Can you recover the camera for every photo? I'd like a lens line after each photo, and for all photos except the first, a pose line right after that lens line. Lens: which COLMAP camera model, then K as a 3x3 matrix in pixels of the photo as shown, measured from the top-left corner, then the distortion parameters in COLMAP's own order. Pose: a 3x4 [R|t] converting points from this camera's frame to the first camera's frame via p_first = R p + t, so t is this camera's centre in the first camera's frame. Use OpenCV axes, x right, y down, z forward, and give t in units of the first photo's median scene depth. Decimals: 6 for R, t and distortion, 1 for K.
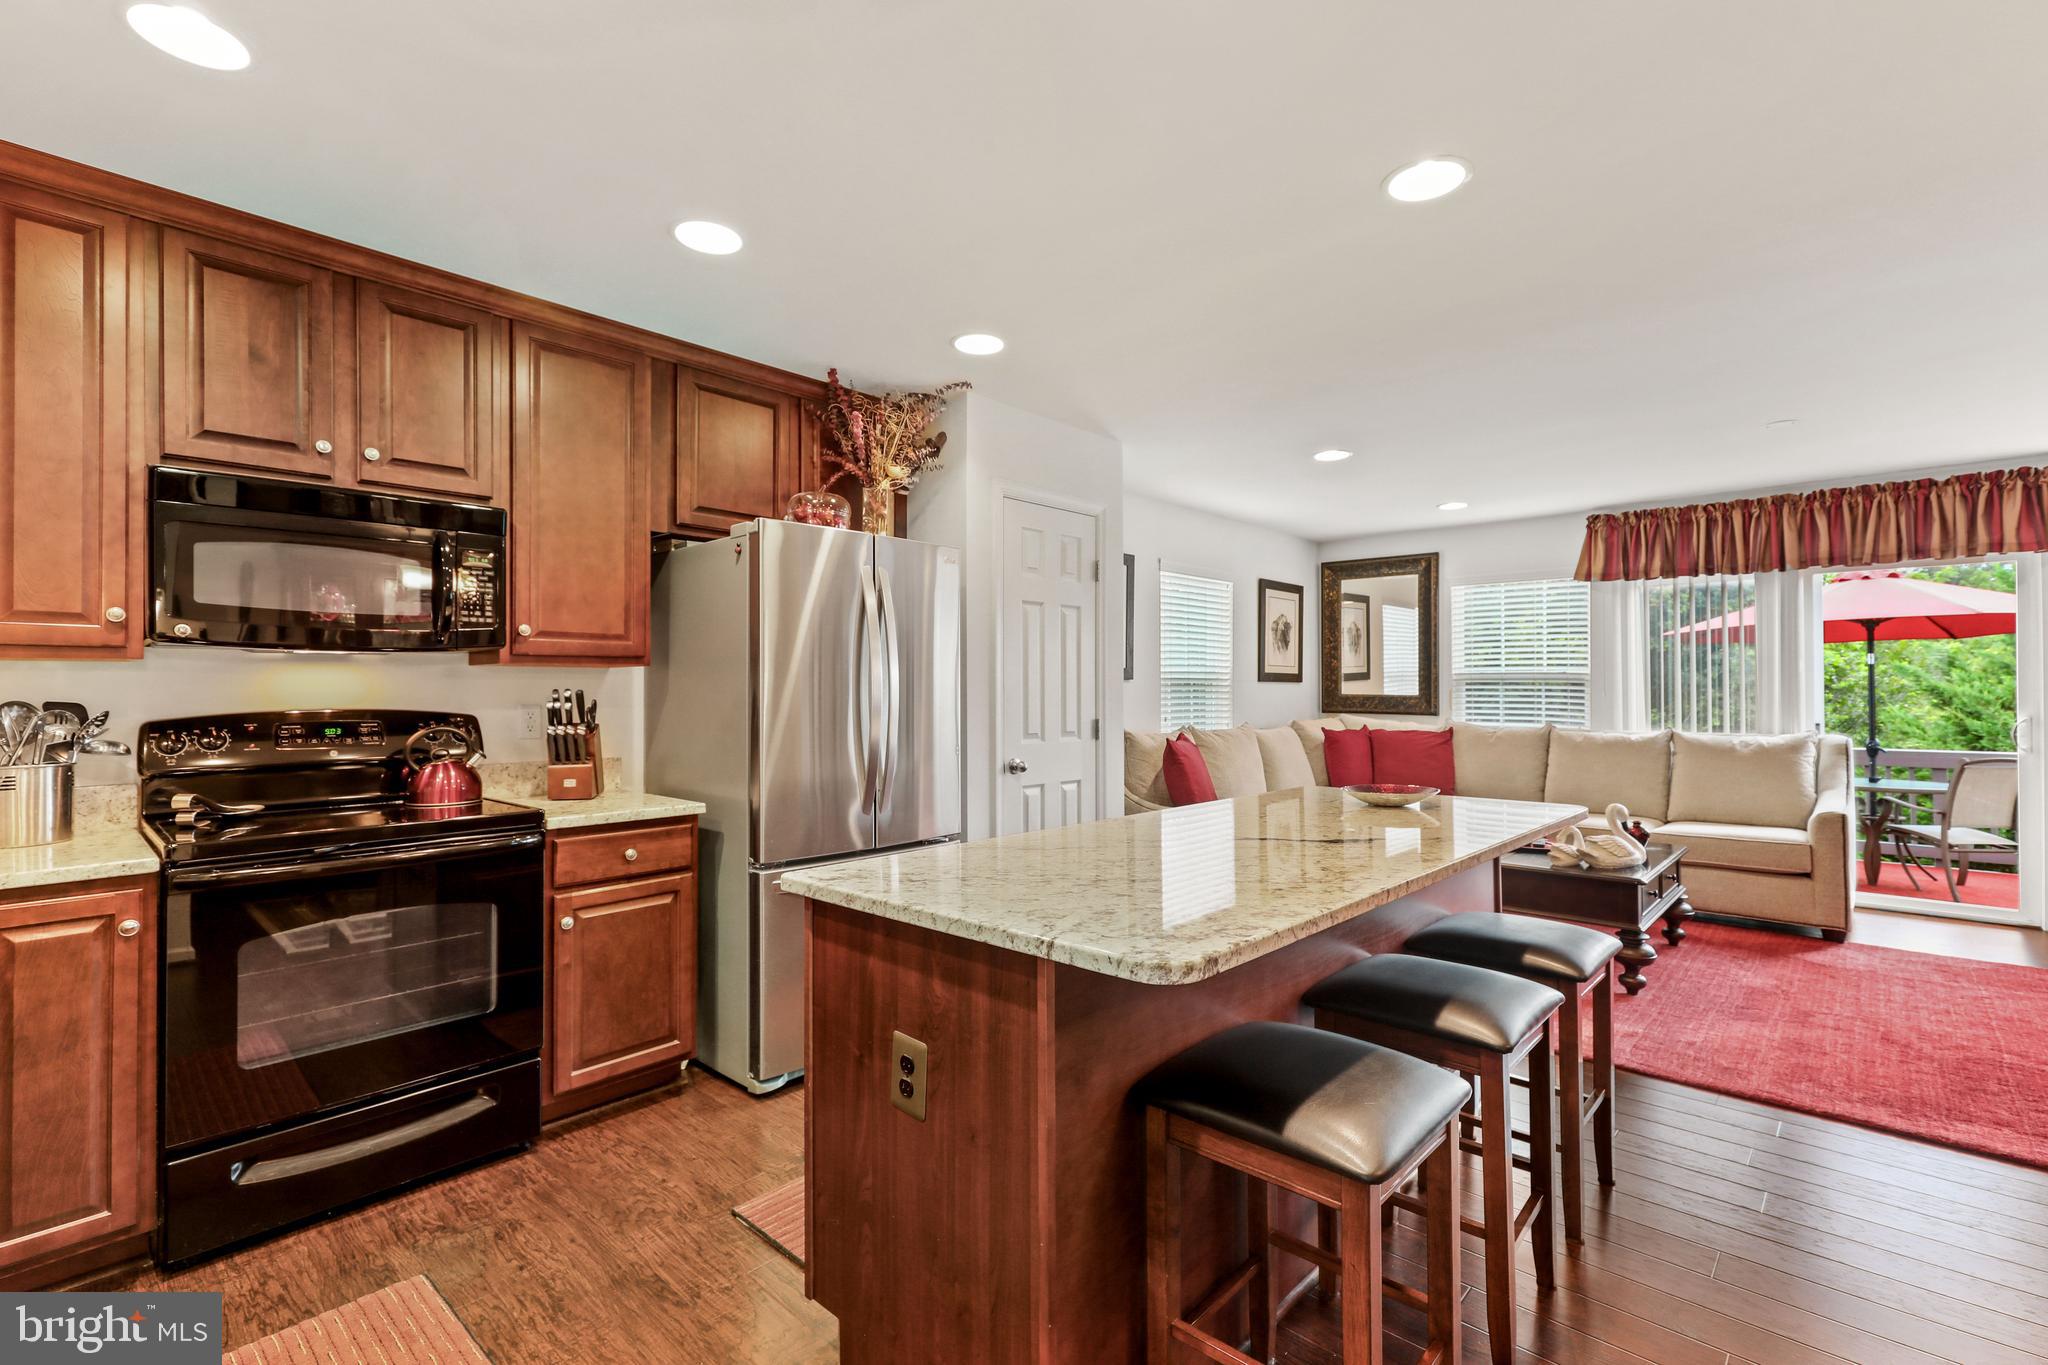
lens RADIAL K [[923.5, 0, 1021.8], [0, 923.5, 678.4], [0, 0, 1]] dist [0.013004, -0.003188]
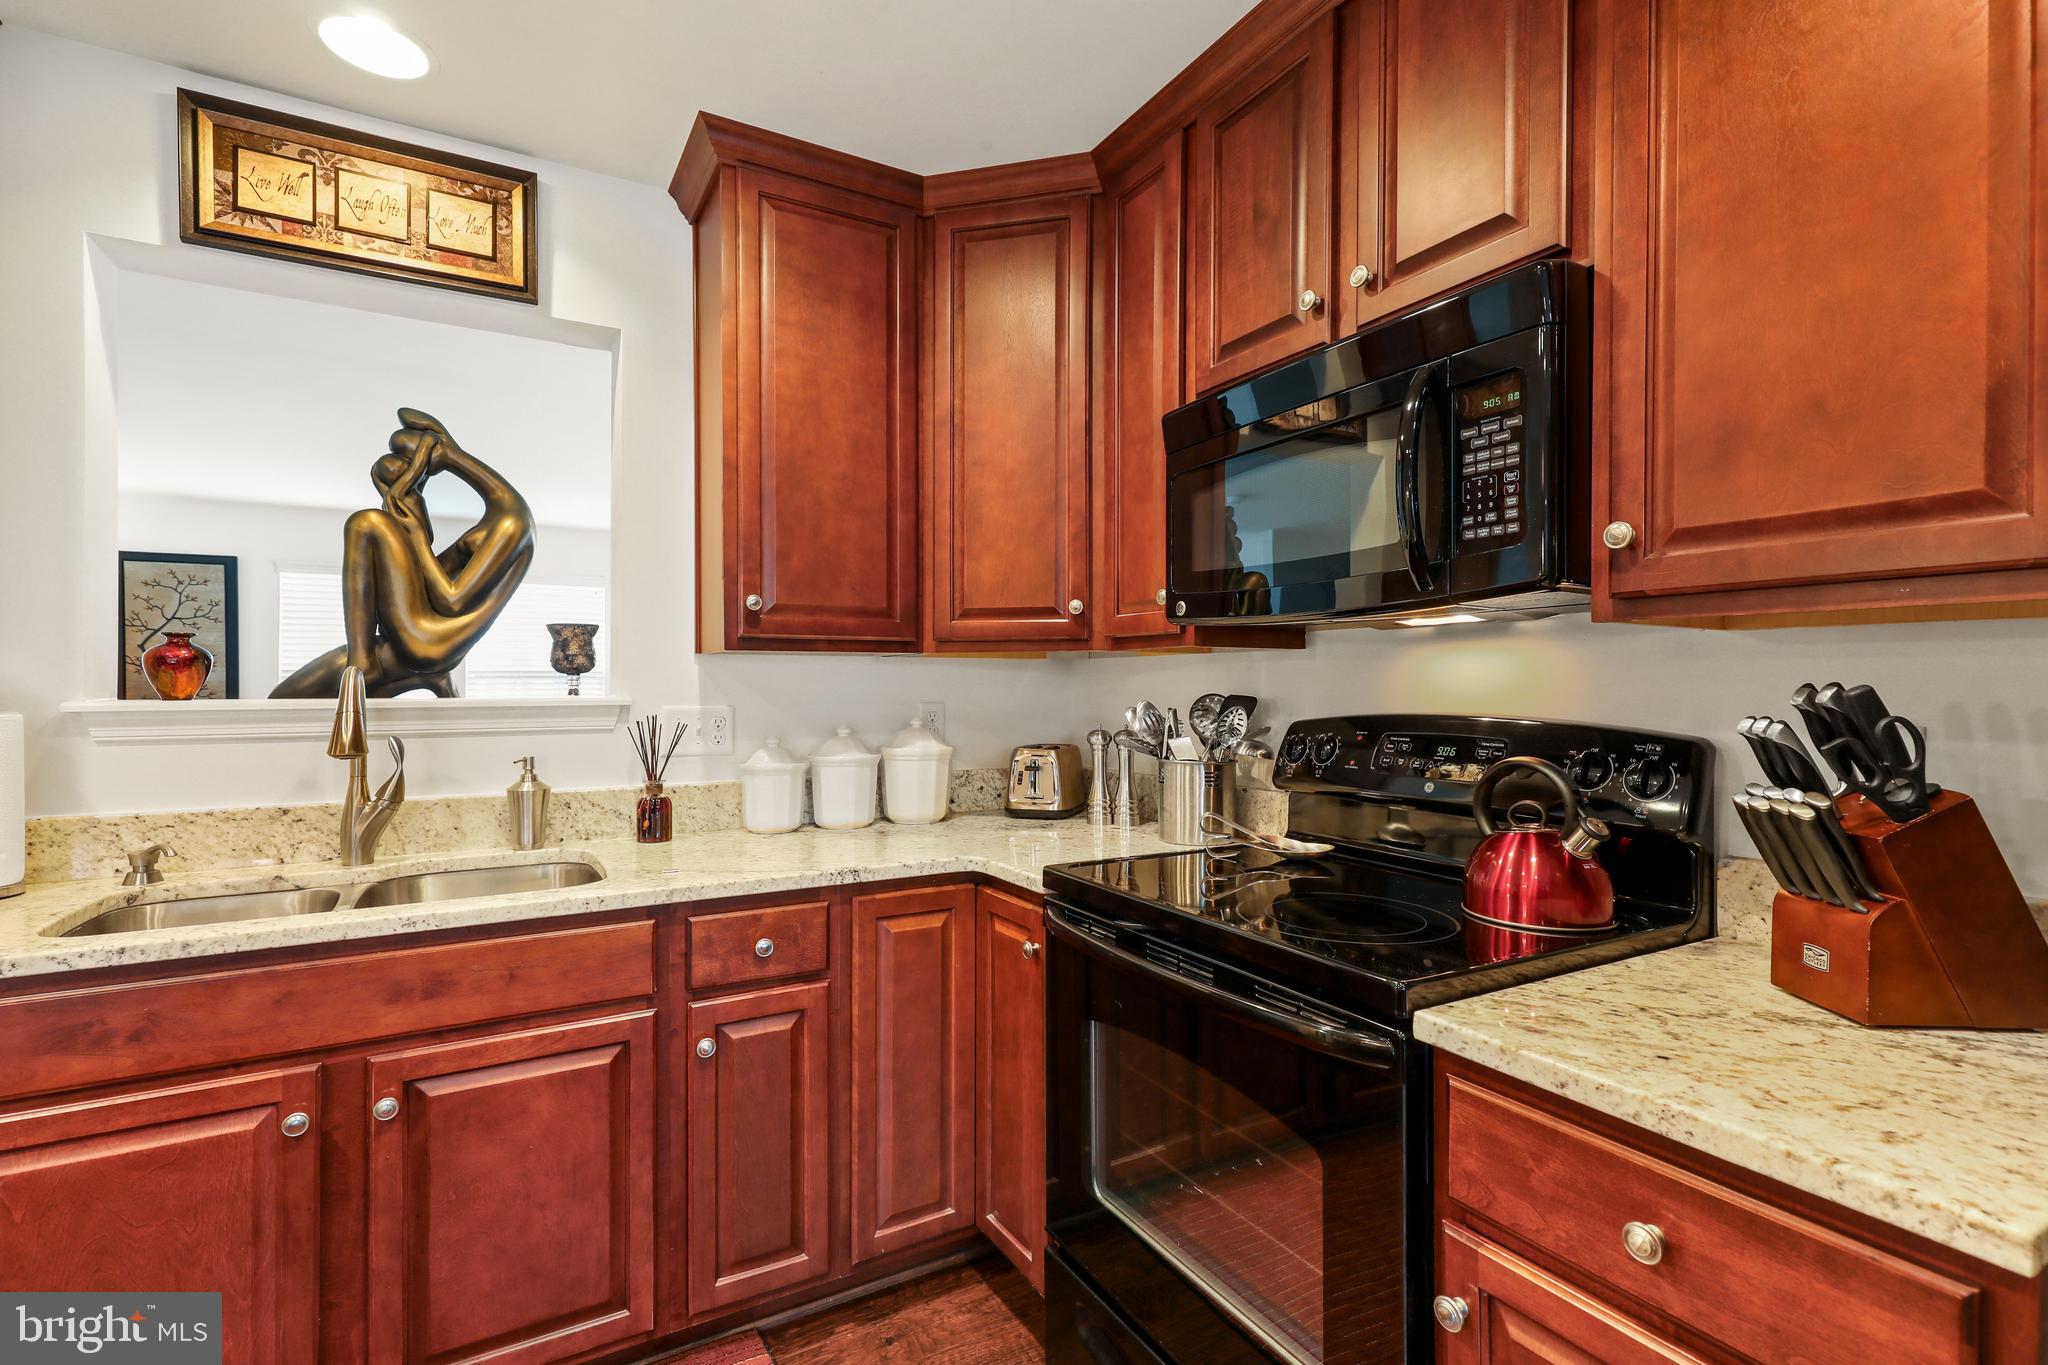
lens RADIAL K [[923.5, 0, 1074.4], [0, 923.5, 682.7], [0, 0, 1]] dist [0.013004, -0.003188]
pose [[-0.249383, -0.001501, -0.968404, -0.039275], [0.012023, 0.999917, -0.004646, 0.006176], [0.968330, -0.012802, -0.249344, 0.433401]]
